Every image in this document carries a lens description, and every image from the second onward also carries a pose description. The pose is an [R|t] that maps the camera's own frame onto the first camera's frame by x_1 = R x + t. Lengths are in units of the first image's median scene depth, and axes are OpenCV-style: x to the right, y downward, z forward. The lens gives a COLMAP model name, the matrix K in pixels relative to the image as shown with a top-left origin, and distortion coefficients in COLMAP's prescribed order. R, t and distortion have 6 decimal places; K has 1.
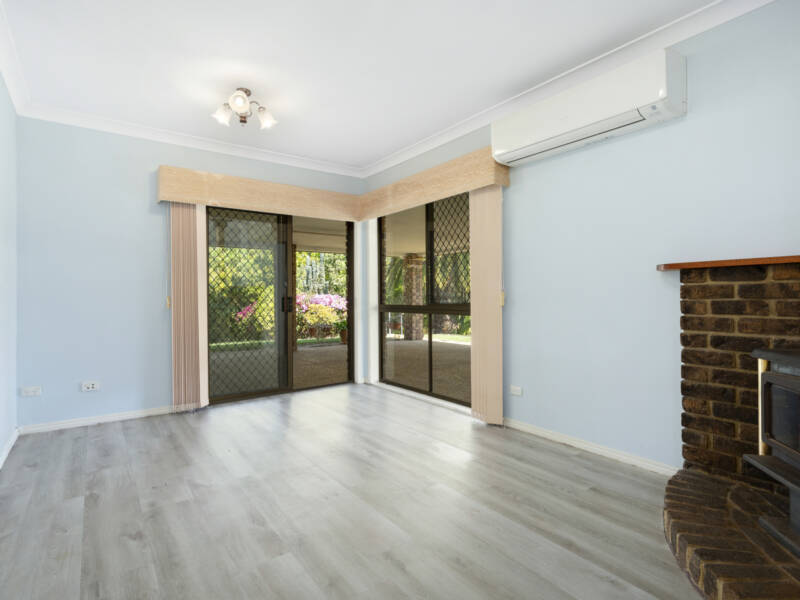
lens RADIAL K [[414.8, 0, 400.0], [0, 414.8, 300.0], [0, 0, 1]] dist [-0.001249, -0.000492]
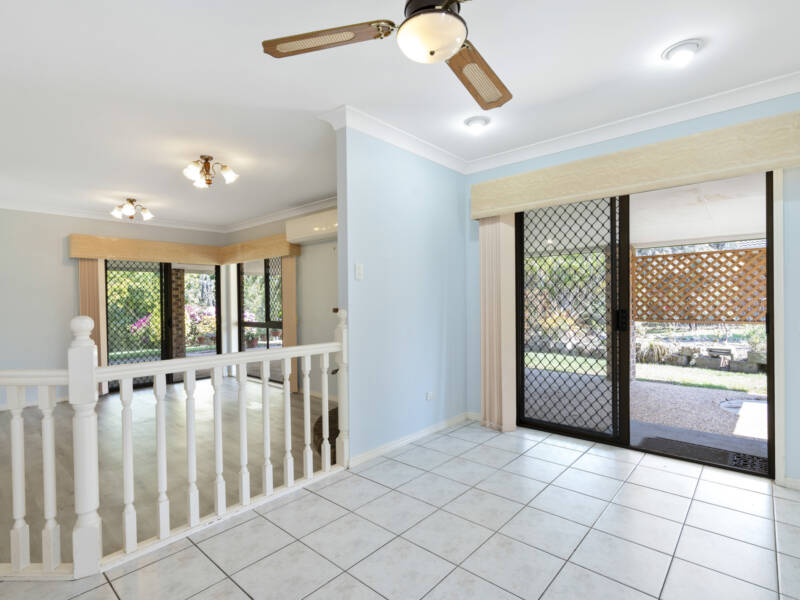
lens RADIAL K [[414.8, 0, 400.0], [0, 414.8, 300.0], [0, 0, 1]] dist [-0.001249, -0.000492]
pose [[0.981206, -0.008487, 0.192778, 0.260641], [0.010080, 0.999923, -0.007284, -0.054554], [-0.192702, 0.009090, 0.981215, -0.612912]]
